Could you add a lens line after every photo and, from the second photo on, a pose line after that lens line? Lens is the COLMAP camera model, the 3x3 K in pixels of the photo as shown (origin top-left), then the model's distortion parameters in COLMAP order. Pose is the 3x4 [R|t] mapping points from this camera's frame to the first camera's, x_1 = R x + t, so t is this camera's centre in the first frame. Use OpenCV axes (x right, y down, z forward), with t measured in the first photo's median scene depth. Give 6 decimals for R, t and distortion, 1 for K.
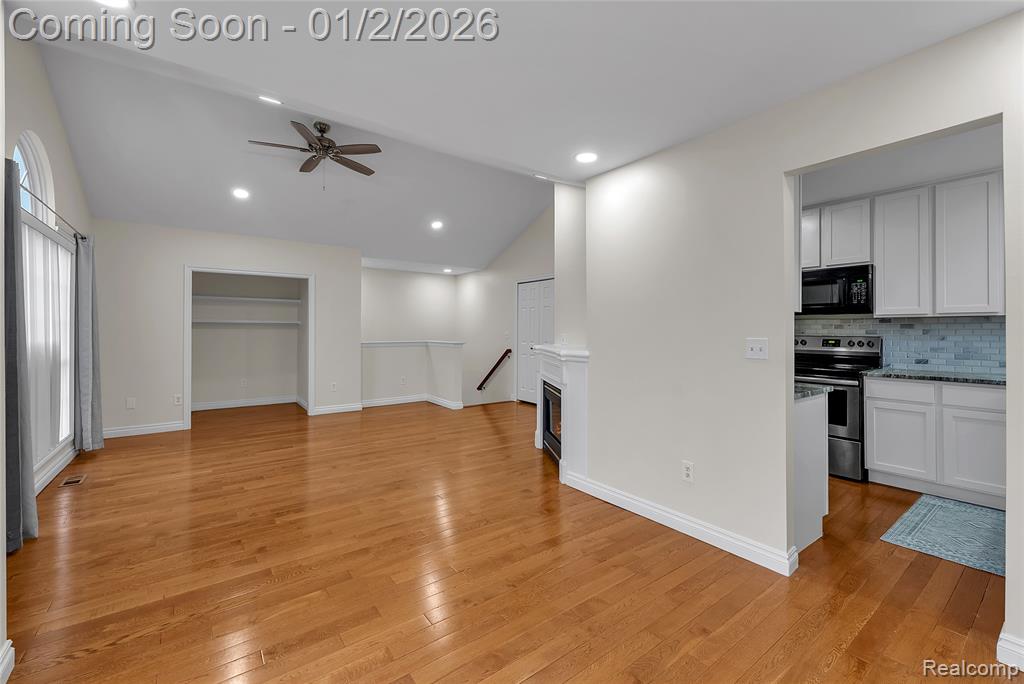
lens RADIAL K [[434.9, 0, 515.3], [0, 434.9, 327.8], [0, 0, 1]] dist [0.000664, 0.000022]
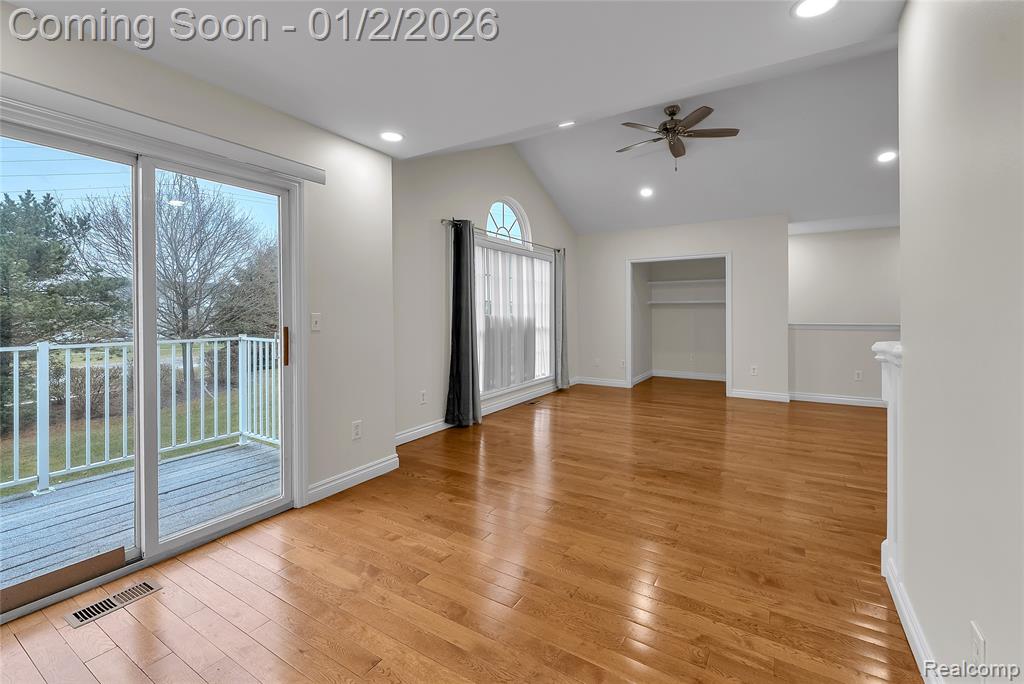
lens RADIAL K [[433.1, 0, 511.0], [0, 433.1, 315.7], [0, 0, 1]] dist [0.002292, 0.000113]
pose [[0.355833, 0.008230, -0.934513, 0.346773], [0.009302, 0.999880, 0.012347, 0.003921], [0.934503, -0.013087, 0.355714, 0.258312]]
